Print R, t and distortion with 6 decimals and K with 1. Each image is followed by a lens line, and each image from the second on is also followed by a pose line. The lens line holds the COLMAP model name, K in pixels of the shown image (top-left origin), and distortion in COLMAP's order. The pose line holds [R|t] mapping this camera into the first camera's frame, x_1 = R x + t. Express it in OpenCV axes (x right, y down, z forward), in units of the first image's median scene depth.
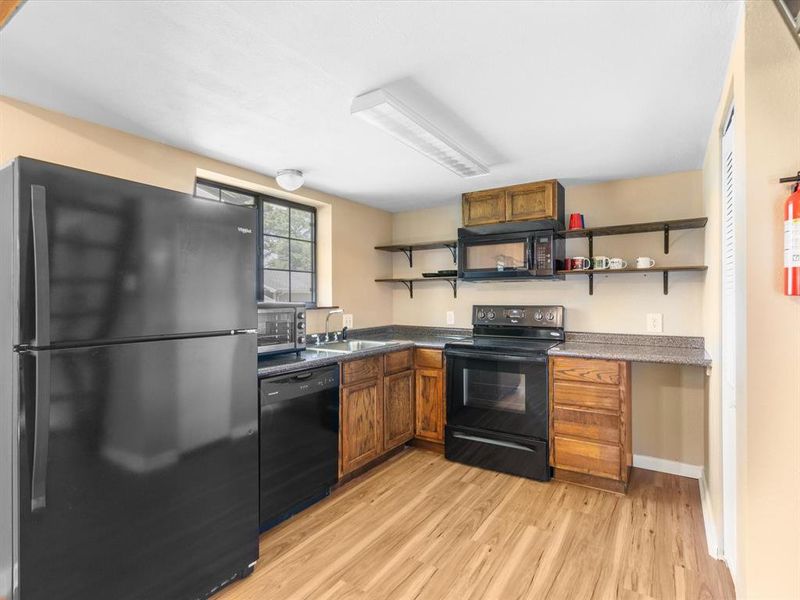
lens RADIAL K [[442.5, 0, 373.1], [0, 442.5, 299.3], [0, 0, 1]] dist [-0.001291, -0.000739]
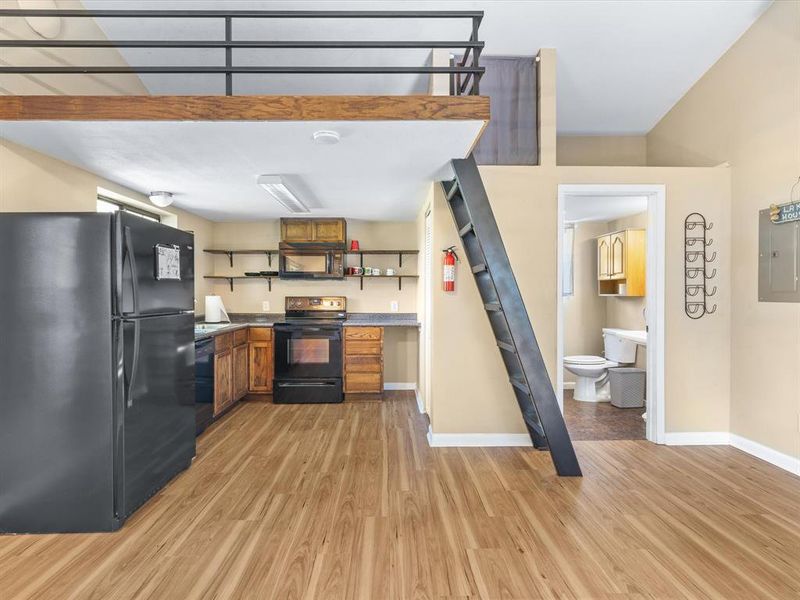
lens RADIAL K [[449.0, 0, 400.0], [0, 449.0, 300.0], [0, 0, 1]] dist [-0.000368, 0.000899]
pose [[0.815125, -0.005627, 0.579258, -0.368512], [-0.003299, 0.999892, 0.014355, 0.002984], [-0.579276, -0.013612, 0.815018, -0.453454]]
